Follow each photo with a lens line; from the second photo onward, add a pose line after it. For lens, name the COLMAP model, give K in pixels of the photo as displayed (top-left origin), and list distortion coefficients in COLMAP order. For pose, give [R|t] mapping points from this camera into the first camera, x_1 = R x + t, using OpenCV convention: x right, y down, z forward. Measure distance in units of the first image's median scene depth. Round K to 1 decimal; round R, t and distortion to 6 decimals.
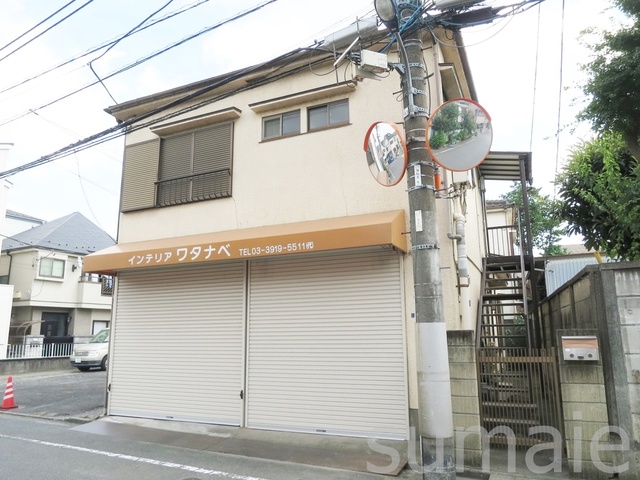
lens RADIAL K [[464.3, 0, 320.0], [0, 464.3, 240.0], [0, 0, 1]] dist [-0.053227, 0.004005]
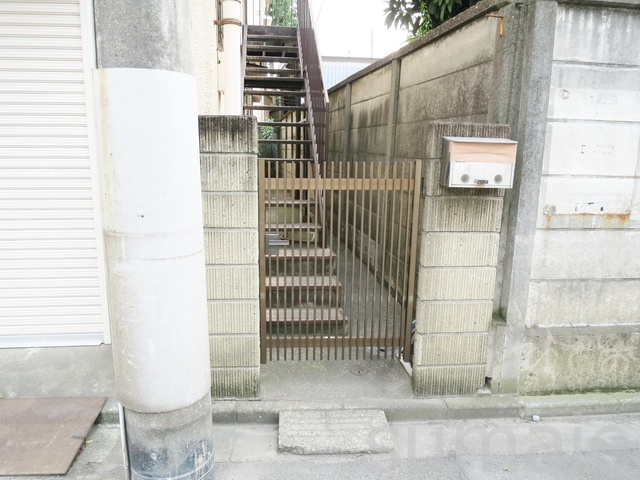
lens RADIAL K [[464.3, 0, 320.0], [0, 464.3, 240.0], [0, 0, 1]] dist [-0.053227, 0.004005]
pose [[0.850638, -0.083565, 0.519069, 0.174158], [-0.126417, 0.925813, 0.356216, 0.161409], [-0.510328, -0.368630, 0.776967, 0.679074]]
